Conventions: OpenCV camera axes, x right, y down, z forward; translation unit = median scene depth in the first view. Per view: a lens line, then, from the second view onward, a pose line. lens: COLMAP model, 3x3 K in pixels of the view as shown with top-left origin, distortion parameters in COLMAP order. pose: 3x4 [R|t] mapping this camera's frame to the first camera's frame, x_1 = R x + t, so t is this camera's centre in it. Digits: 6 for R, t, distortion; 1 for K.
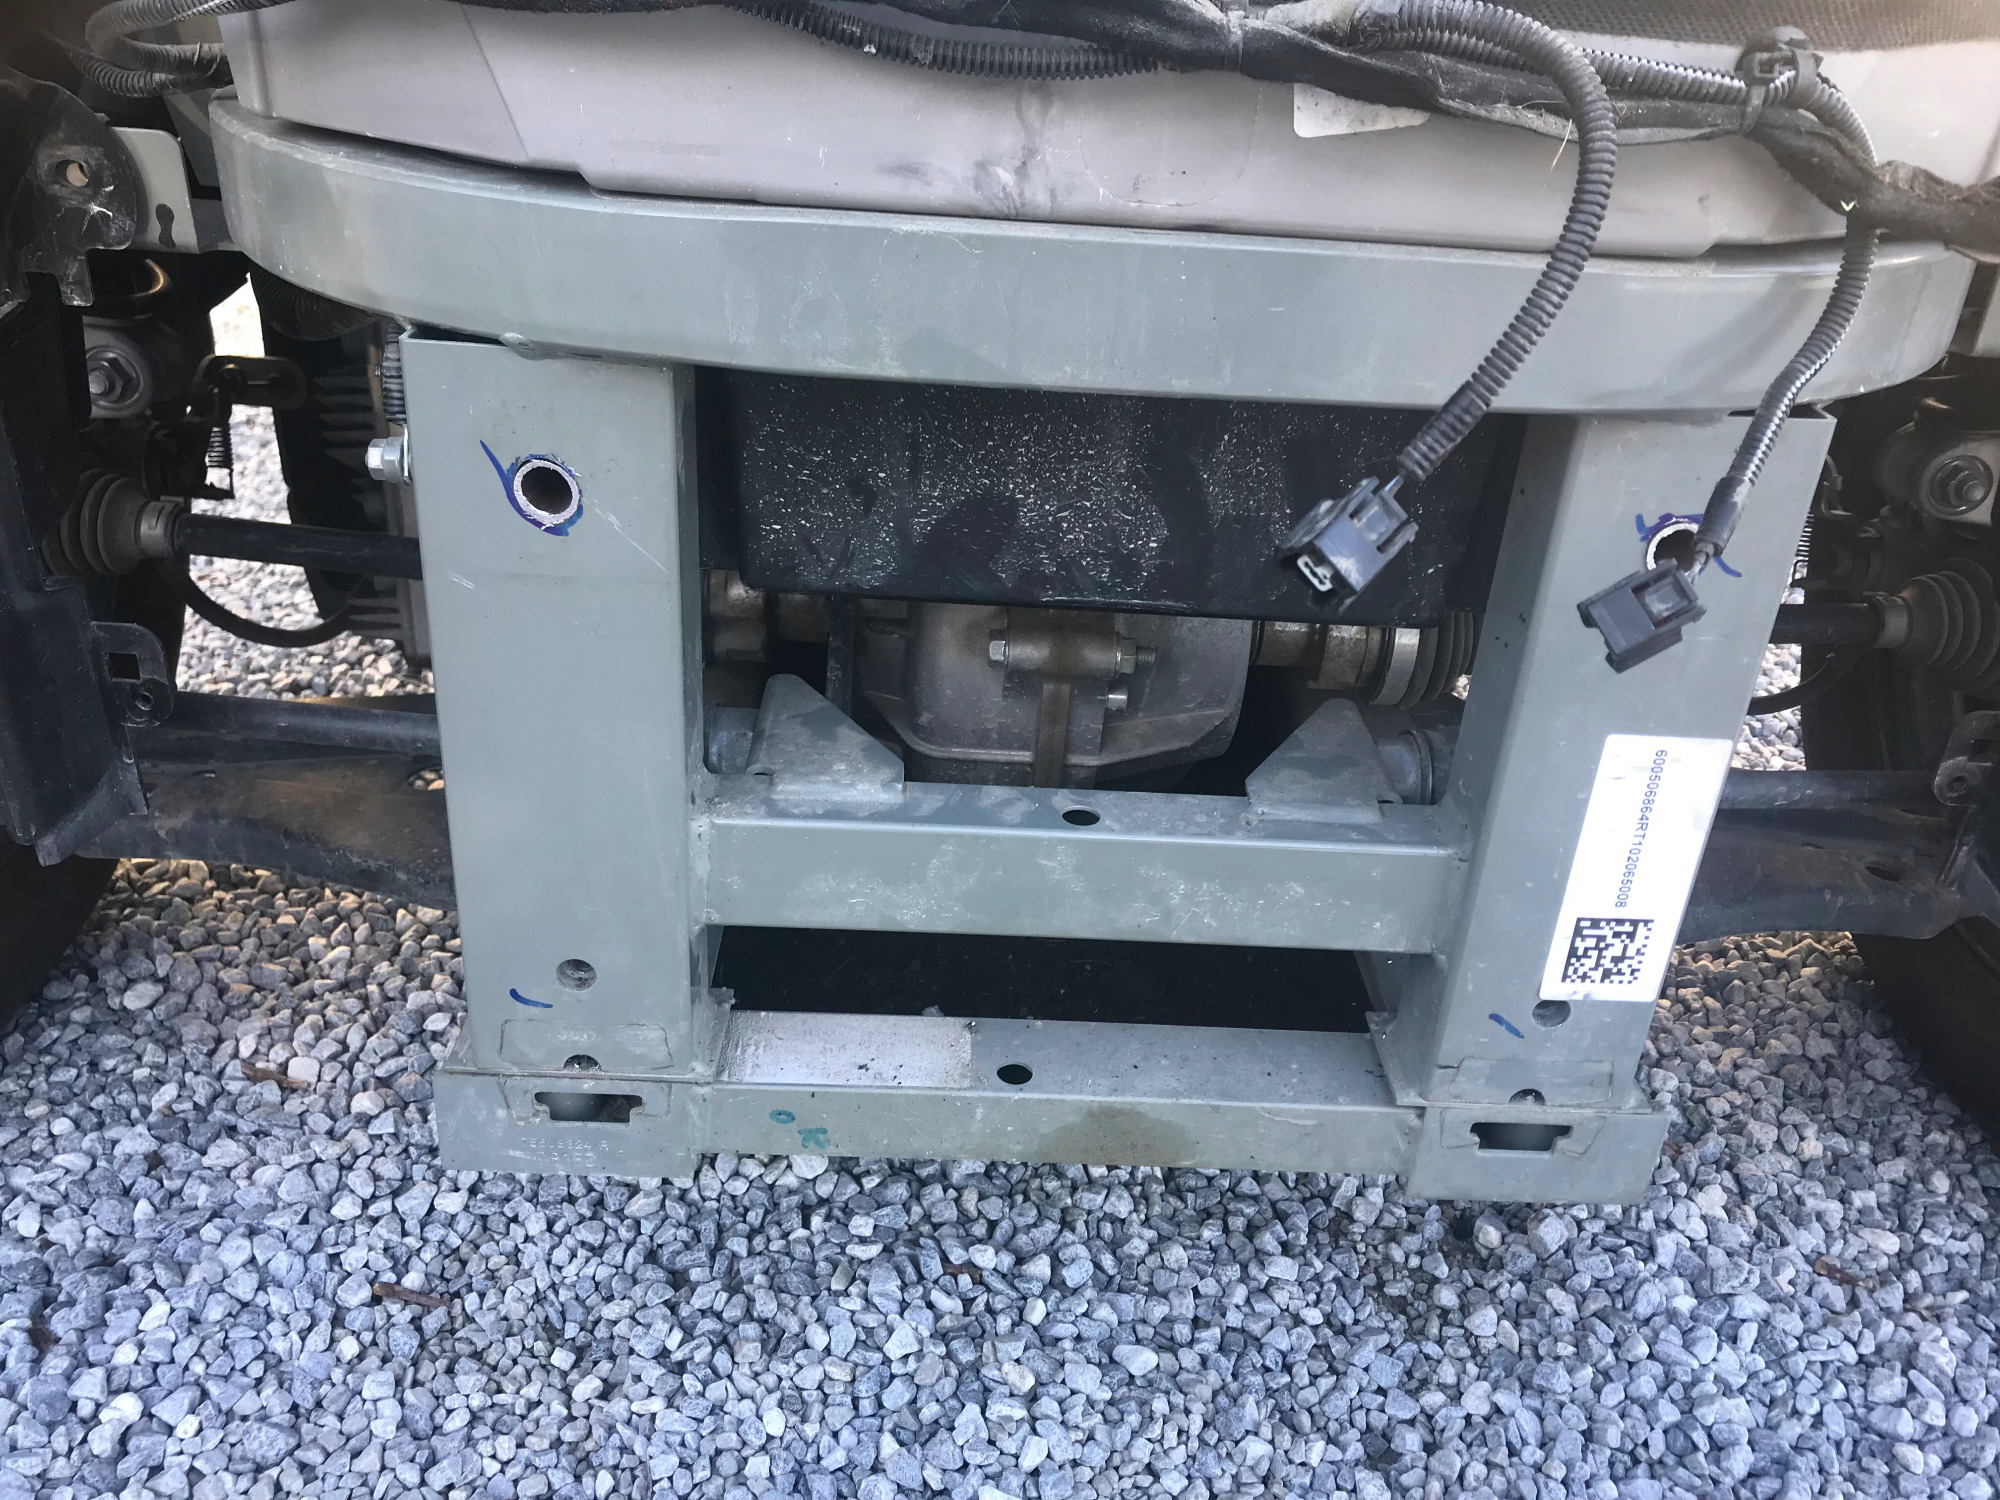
lens RADIAL K [[1648.4, 0, 988.4], [0, 1648.4, 750.7], [0, 0, 1]] dist [0.001182, -0.018046]
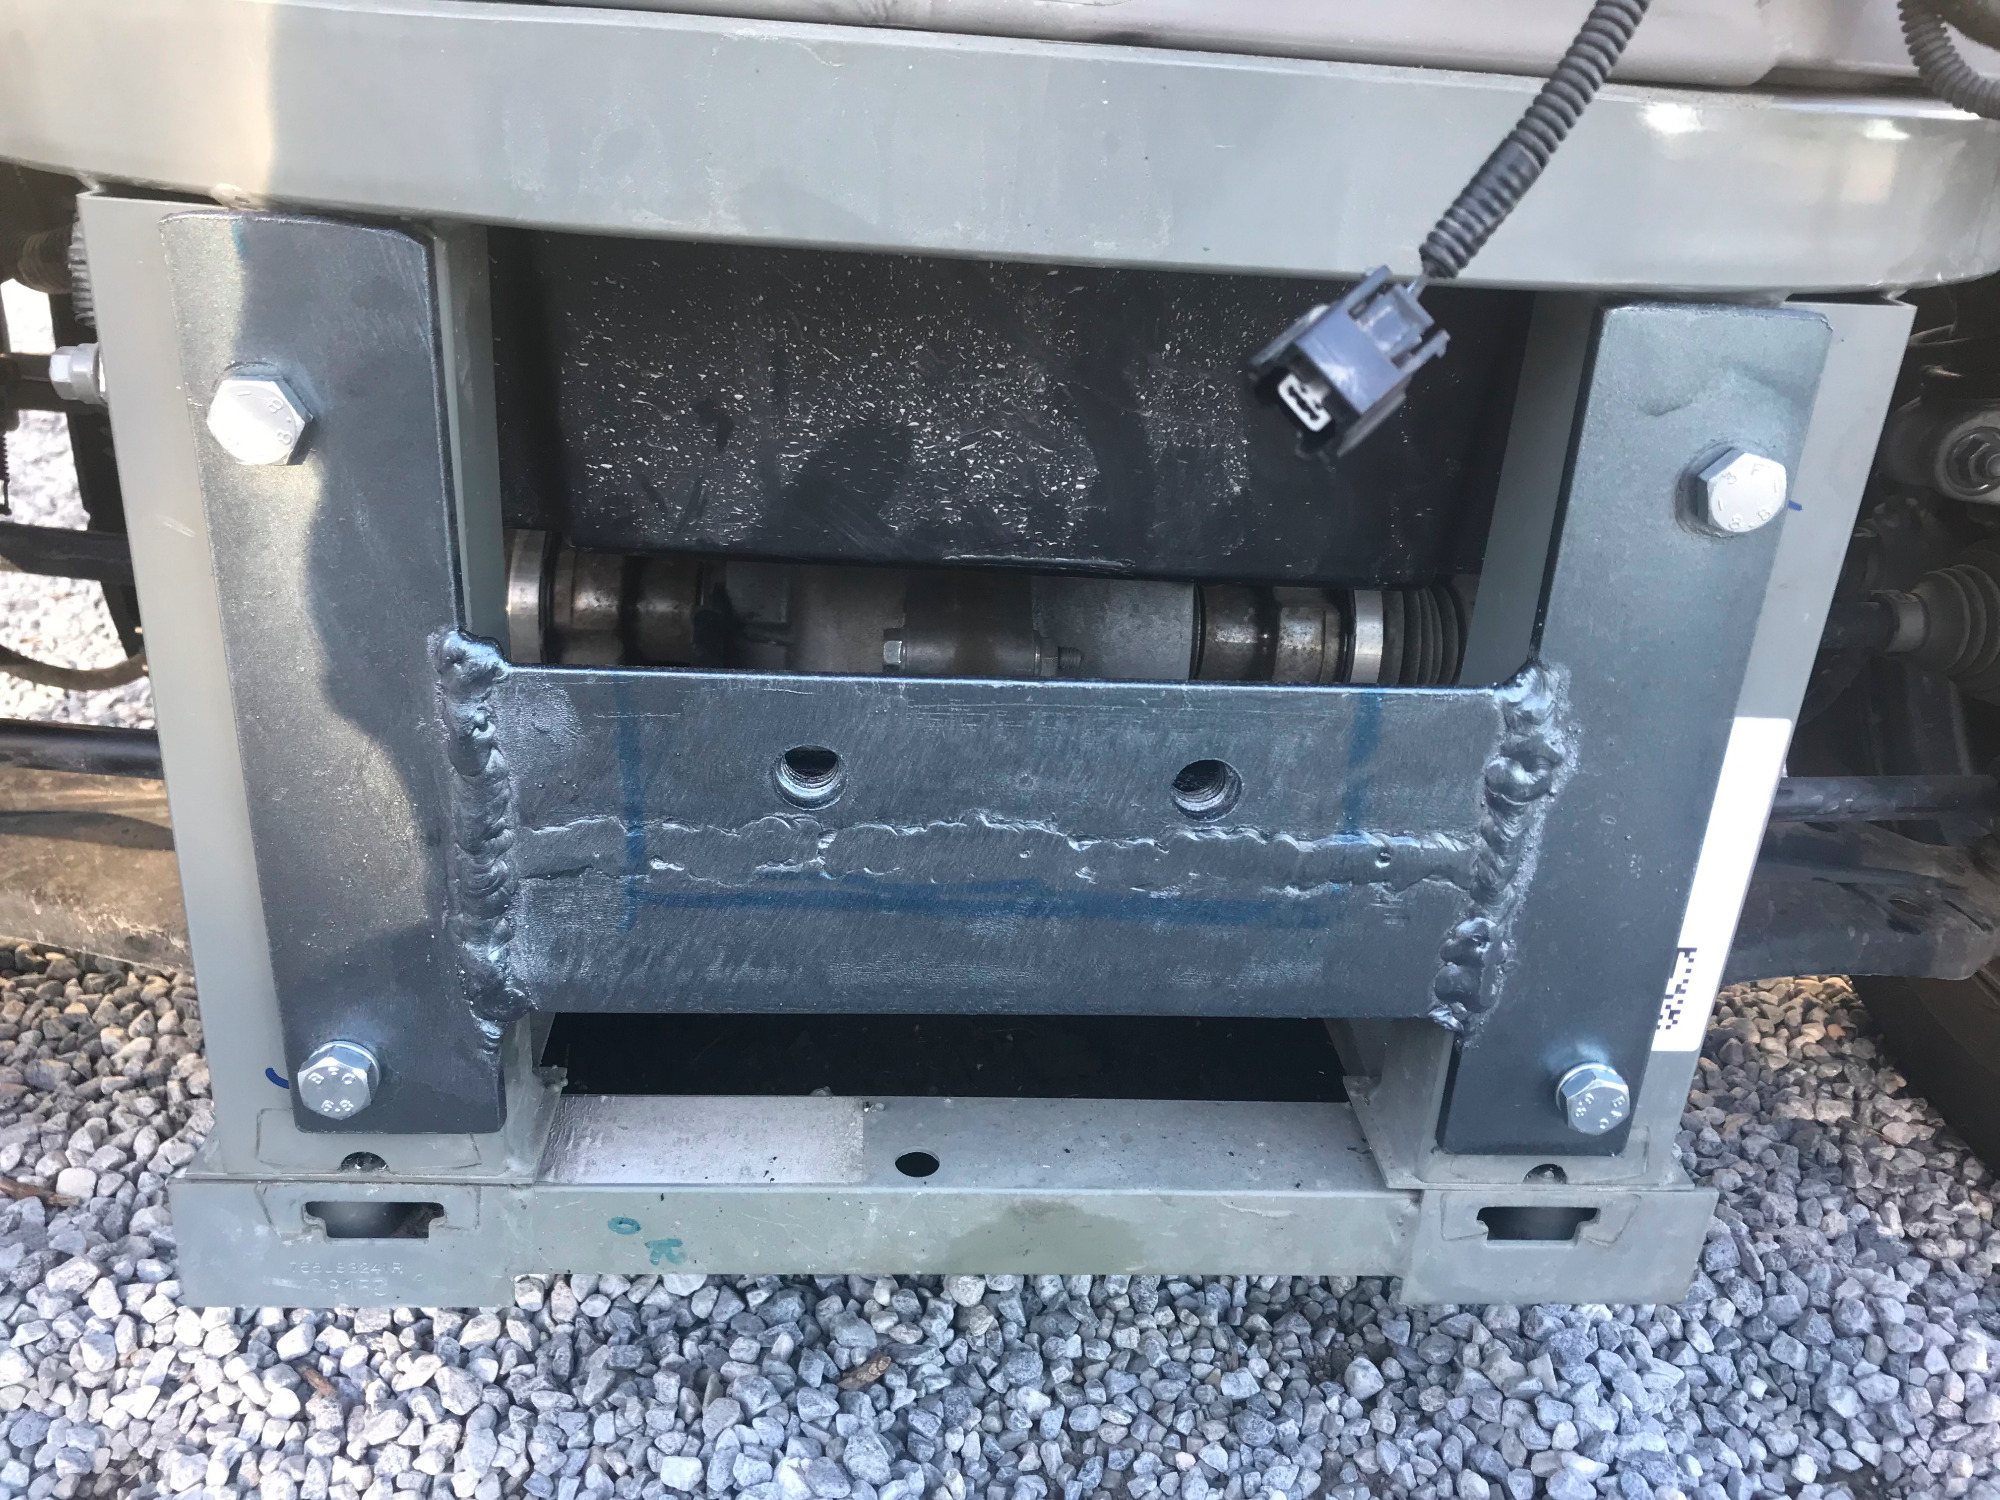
lens RADIAL K [[1648.4, 0, 1001.4], [0, 1648.4, 739.6], [0, 0, 1]] dist [0.001182, -0.018046]
pose [[0.997839, -0.010480, 0.064870, 0.005359], [0.014479, 0.998003, -0.061484, 0.031205], [-0.064097, 0.062291, 0.995998, 0.142646]]
